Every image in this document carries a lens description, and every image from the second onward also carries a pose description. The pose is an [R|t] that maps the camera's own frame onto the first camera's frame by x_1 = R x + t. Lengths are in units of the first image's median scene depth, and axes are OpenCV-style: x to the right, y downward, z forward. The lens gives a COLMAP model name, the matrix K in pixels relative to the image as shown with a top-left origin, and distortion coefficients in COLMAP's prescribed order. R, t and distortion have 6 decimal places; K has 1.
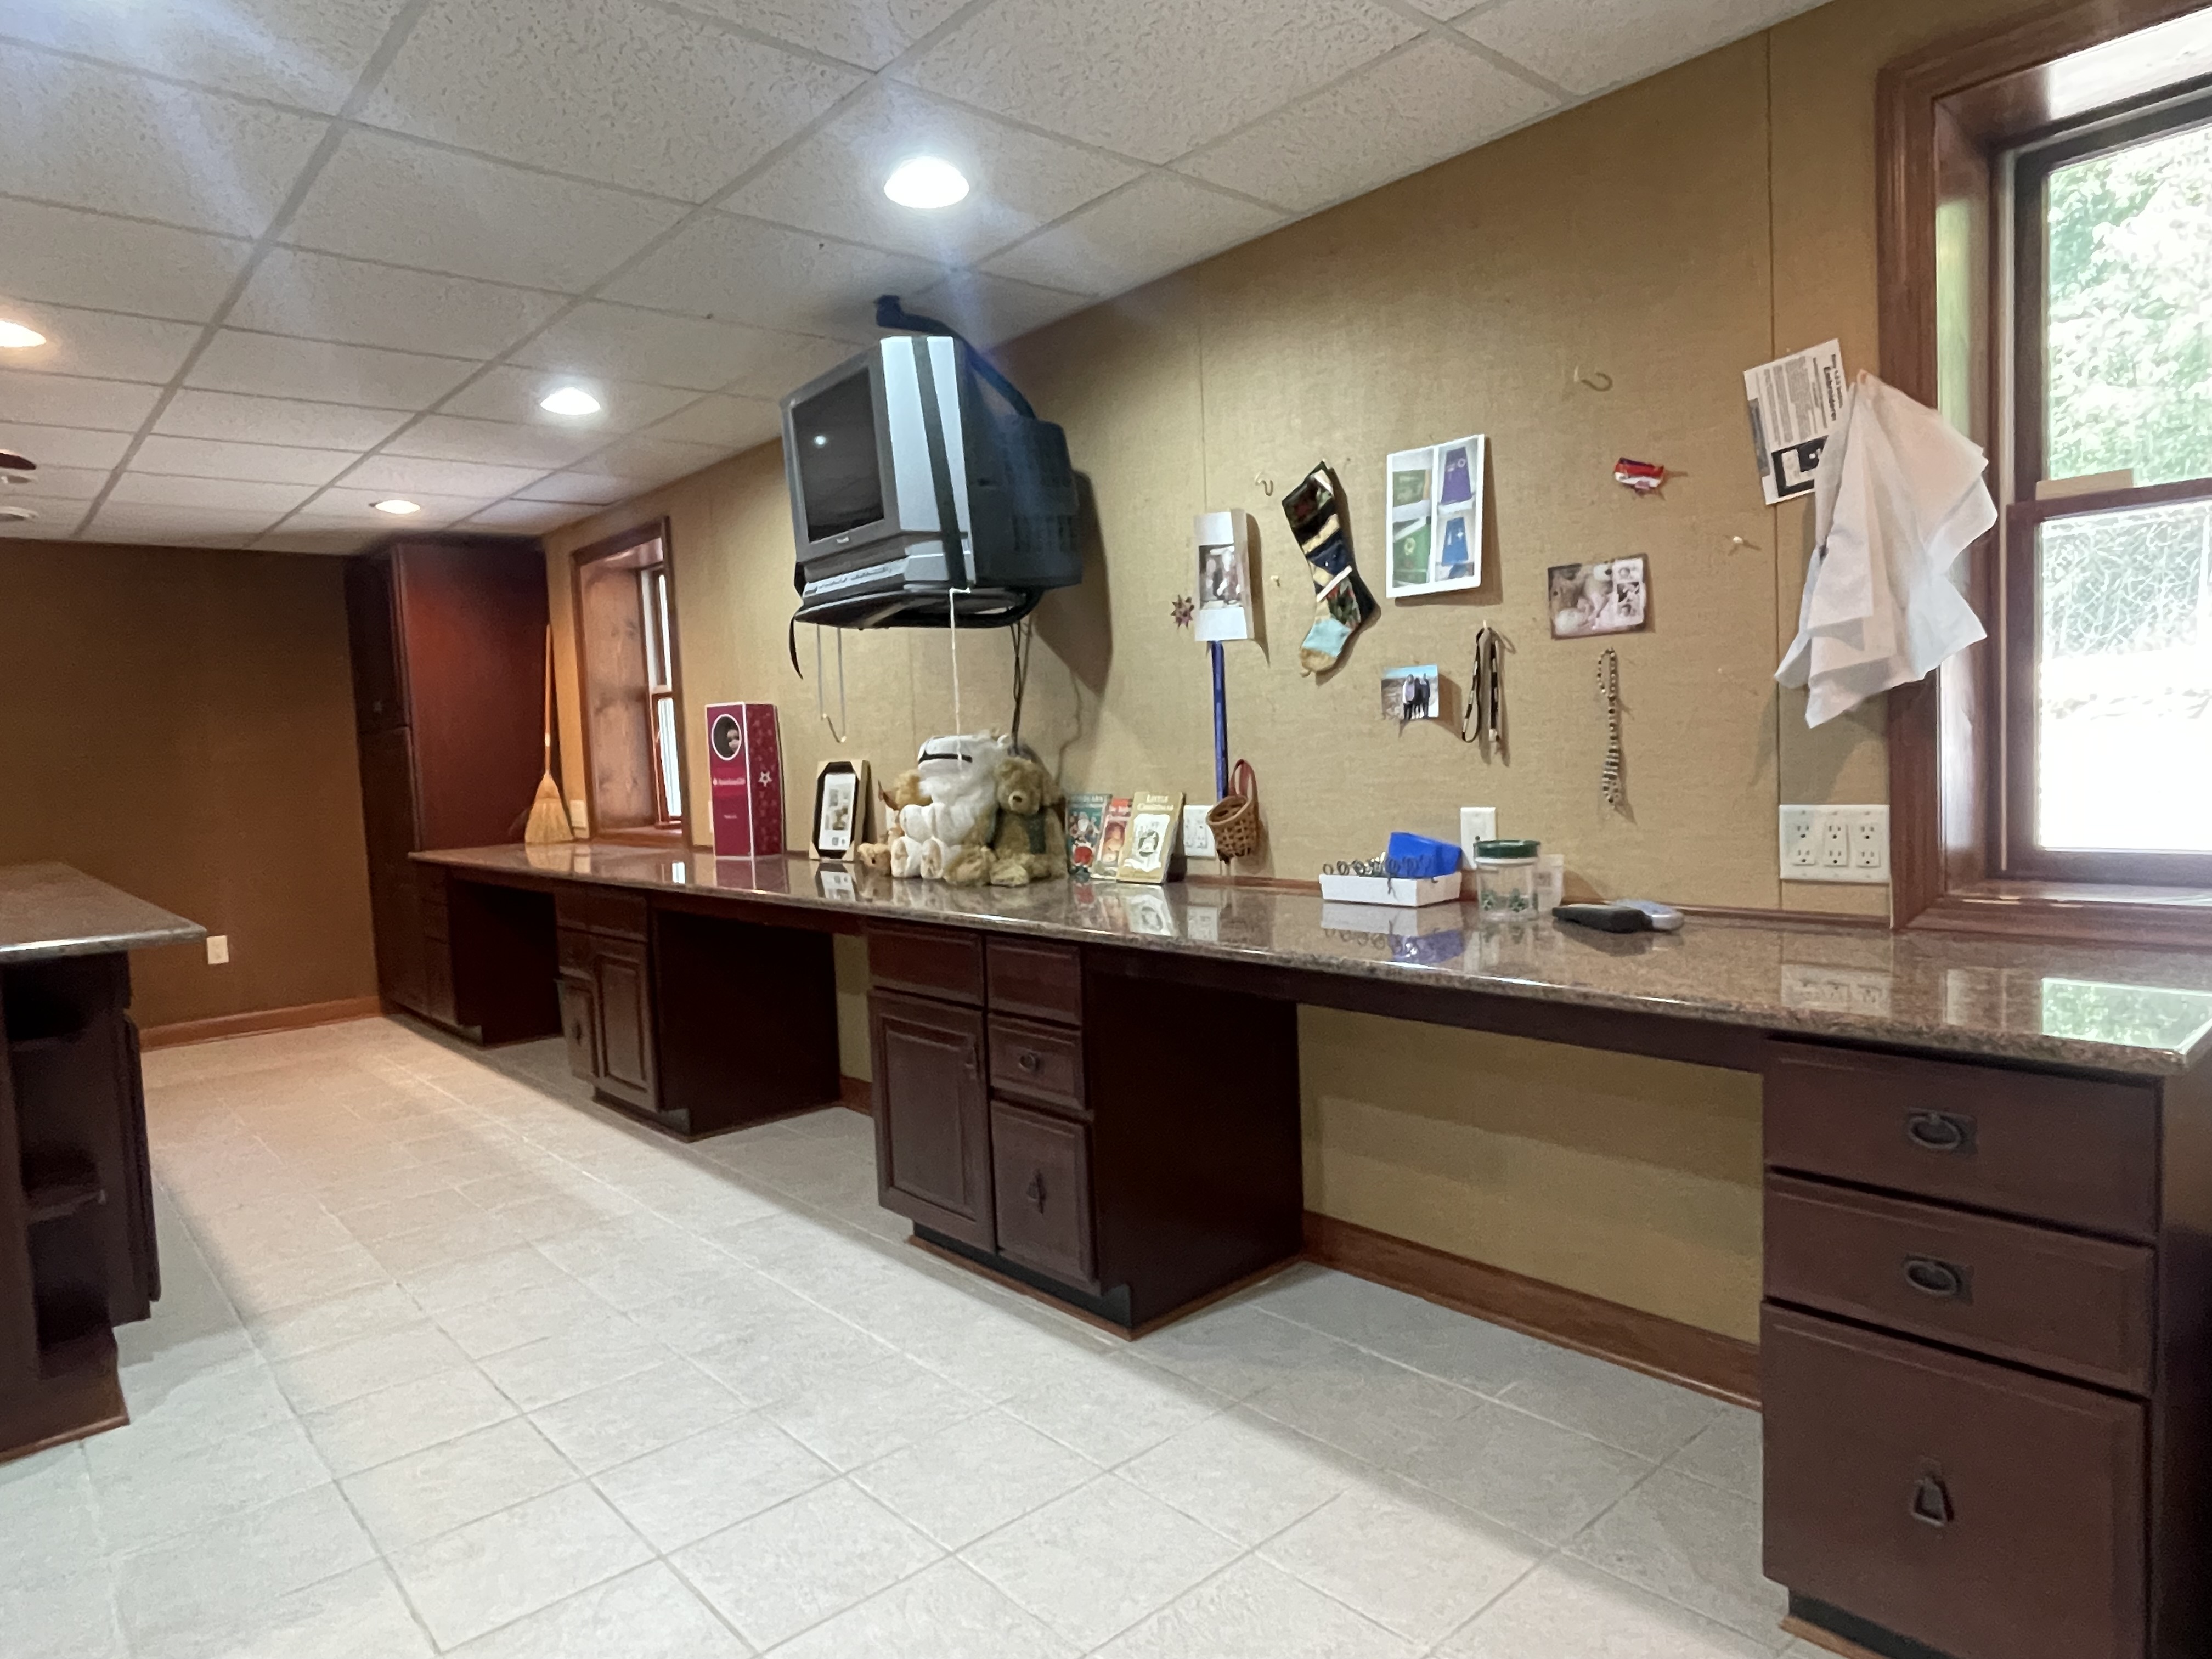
lens RADIAL K [[1328.9, 0, 1105.7], [0, 1328.9, 822.7], [0, 0, 1]] dist [-0.002939, -0.007373]
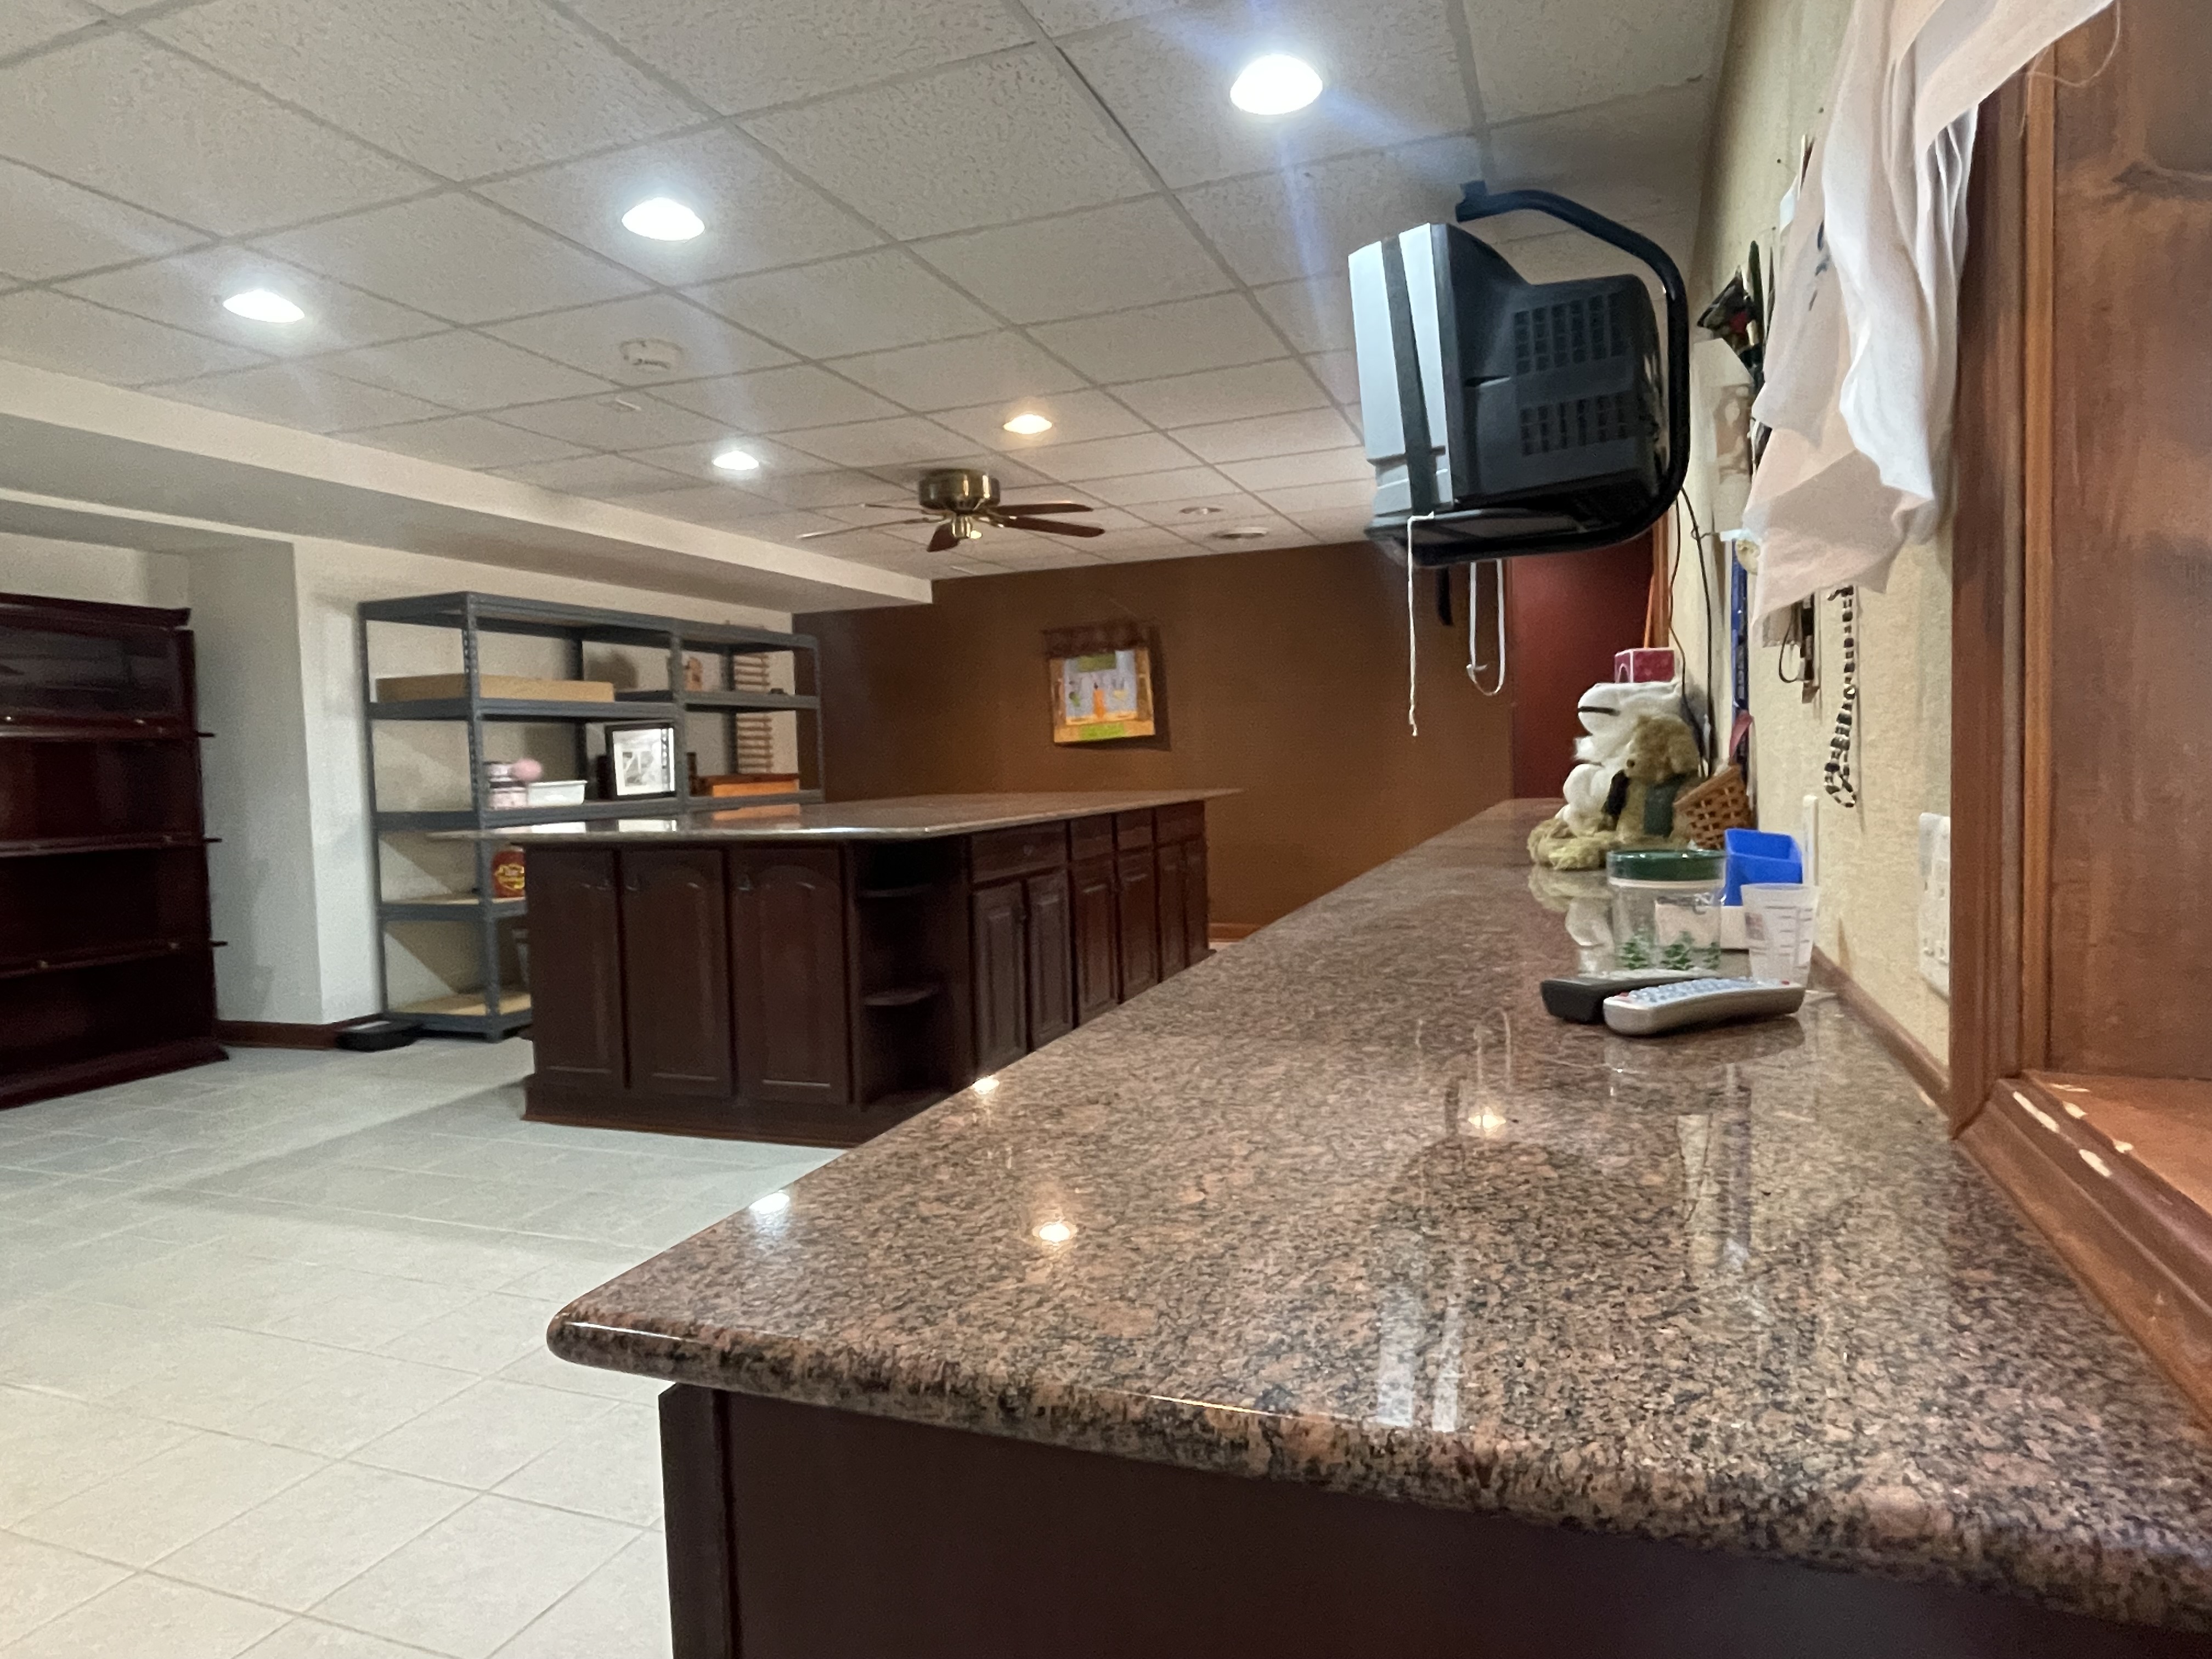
lens RADIAL K [[1328.9, 0, 1110.9], [0, 1328.9, 823.3], [0, 0, 1]] dist [-0.002939, -0.007373]
pose [[0.464934, 0.073105, -0.882322, 0.593044], [-0.042979, 0.997274, 0.059982, -0.019255], [0.884302, 0.010034, 0.466808, 0.428351]]
